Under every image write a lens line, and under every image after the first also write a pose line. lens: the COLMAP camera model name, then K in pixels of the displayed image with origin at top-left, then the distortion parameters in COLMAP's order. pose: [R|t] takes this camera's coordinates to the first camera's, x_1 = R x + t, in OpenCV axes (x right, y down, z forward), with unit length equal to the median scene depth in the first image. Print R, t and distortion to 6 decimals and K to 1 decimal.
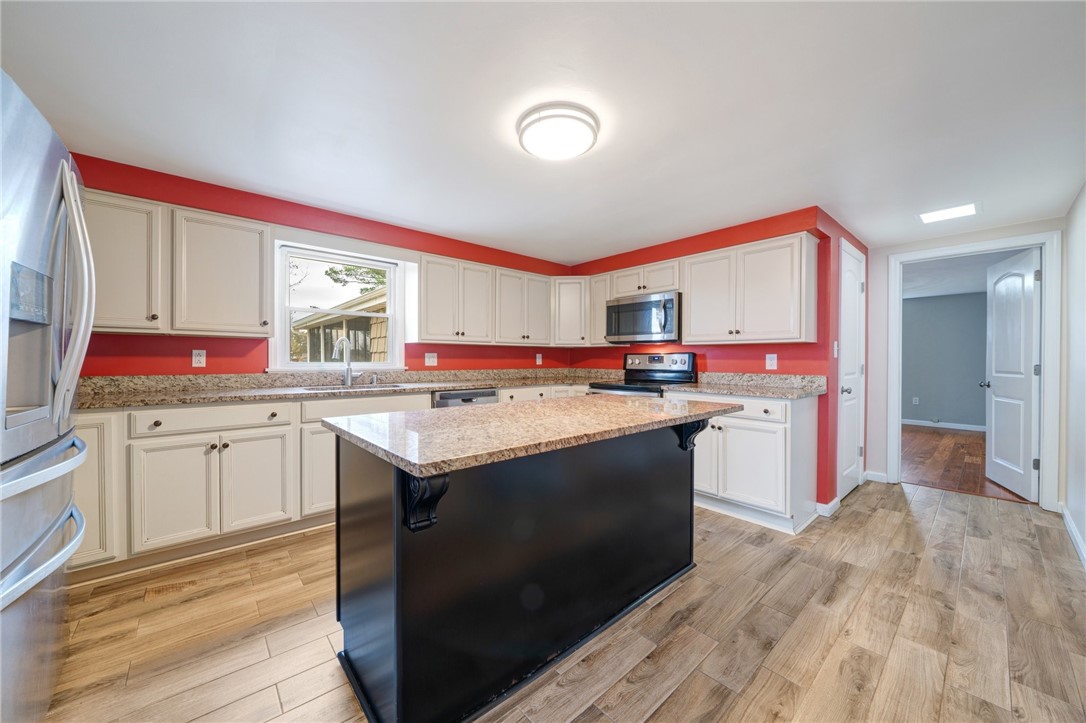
lens RADIAL K [[369.9, 0, 537.8], [0, 369.9, 360.9], [0, 0, 1]] dist [-0.001183, -0.000161]
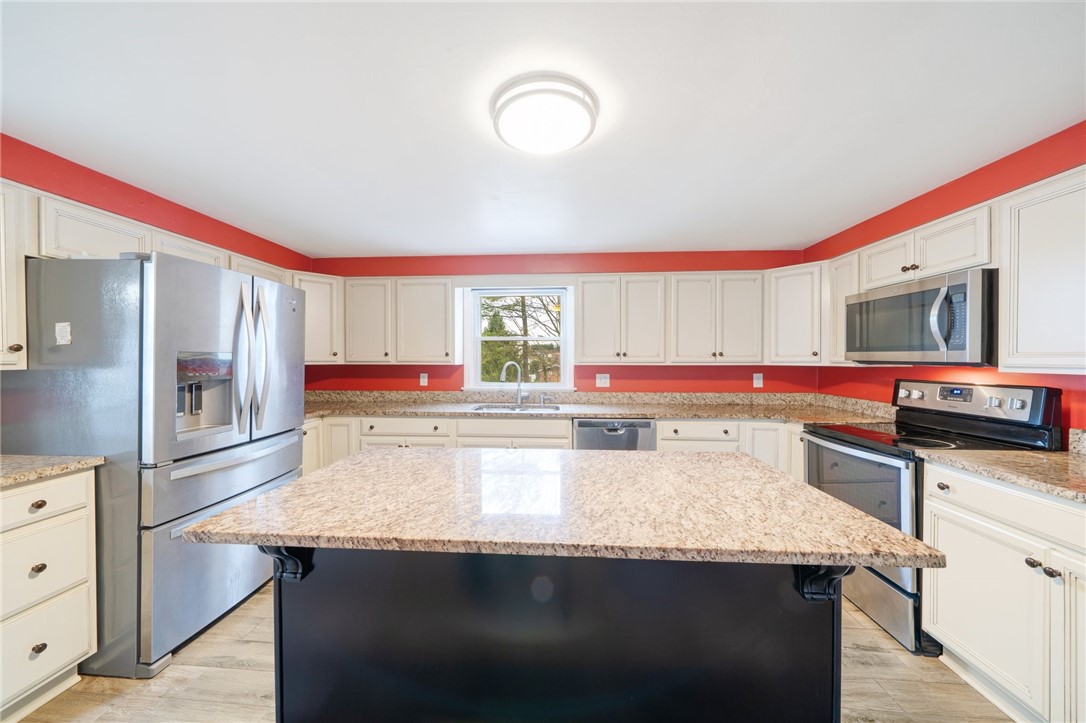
lens RADIAL K [[369.9, 0, 556.0], [0, 369.9, 360.7], [0, 0, 1]] dist [-0.001183, -0.000161]
pose [[0.729738, 0.001885, -0.683724, 0.294833], [-0.005369, 0.999981, -0.002974, -0.054500], [0.683706, 0.005841, 0.729734, 0.224457]]
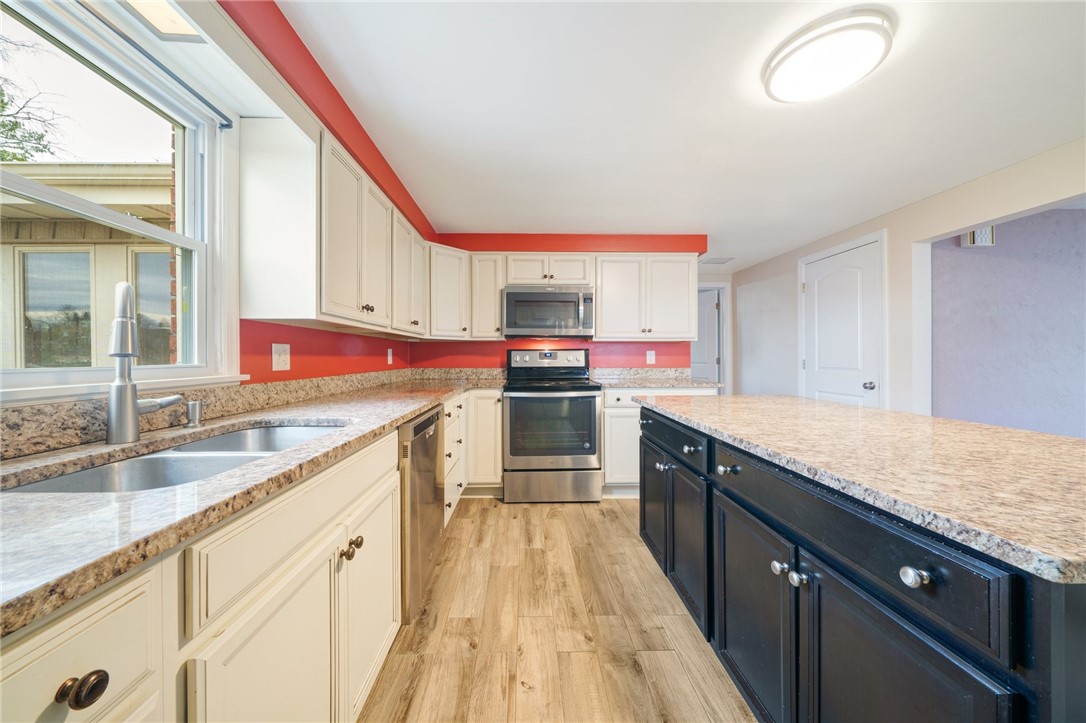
lens RADIAL K [[369.9, 0, 541.9], [0, 369.9, 357.2], [0, 0, 1]] dist [-0.001183, -0.000161]
pose [[0.640373, -0.005058, 0.768047, -0.458136], [0.008586, 0.999963, -0.000573, -0.000658], [-0.768016, 0.006962, 0.640393, 0.471011]]
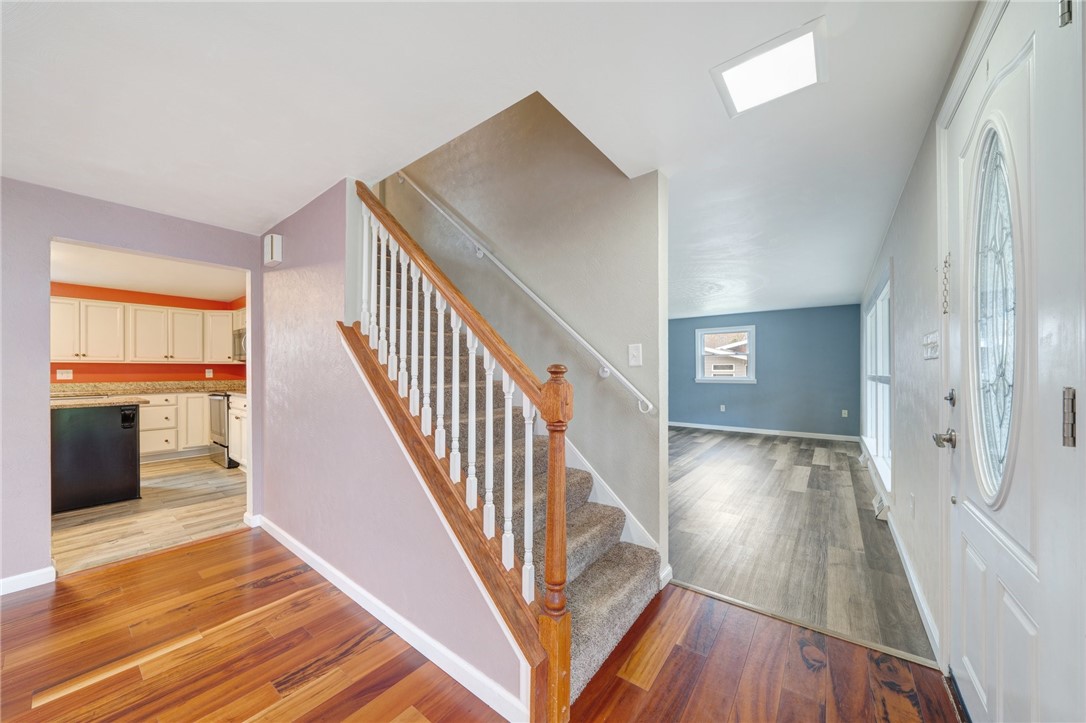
lens RADIAL K [[369.9, 0, 505.0], [0, 369.9, 367.9], [0, 0, 1]] dist [-0.001183, -0.000161]
pose [[0.989016, -0.005945, 0.147686, 1.099989], [0.007993, 0.999880, -0.013279, 0.002281], [-0.147589, 0.014313, 0.988945, -0.536286]]
